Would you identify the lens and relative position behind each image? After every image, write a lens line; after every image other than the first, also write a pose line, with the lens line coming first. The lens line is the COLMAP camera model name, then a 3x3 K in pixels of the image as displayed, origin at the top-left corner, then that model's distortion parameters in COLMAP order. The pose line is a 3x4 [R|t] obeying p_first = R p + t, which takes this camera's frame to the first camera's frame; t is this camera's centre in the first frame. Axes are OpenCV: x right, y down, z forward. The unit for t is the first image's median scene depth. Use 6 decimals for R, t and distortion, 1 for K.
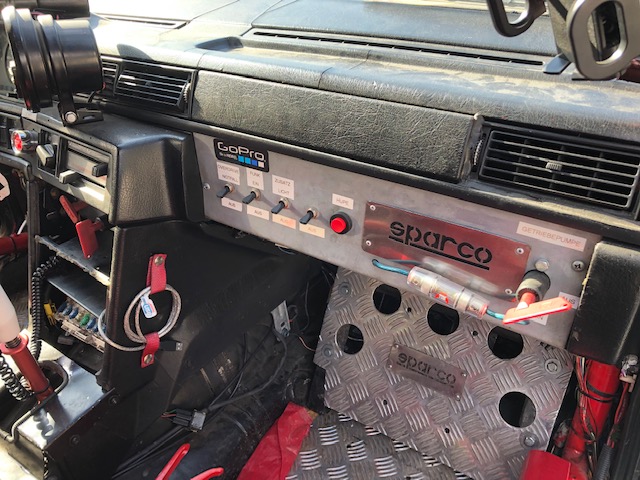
lens RADIAL K [[524.9, 0, 323.5], [0, 524.9, 236.6], [0, 0, 1]] dist [0.013041, -0.006553]
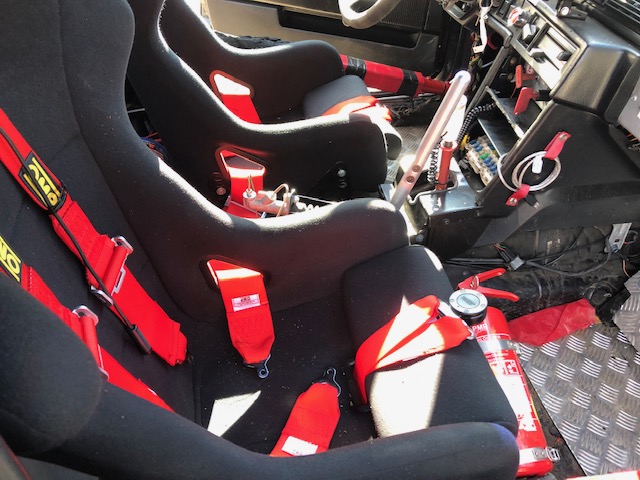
lens RADIAL K [[524.9, 0, 323.5], [0, 524.9, 236.6], [0, 0, 1]] dist [0.013041, -0.006553]
pose [[0.705446, 0.513535, -0.488495, 0.035459], [-0.412408, 0.857944, 0.306353, 0.093197], [0.576424, -0.014656, 0.817019, -0.398017]]
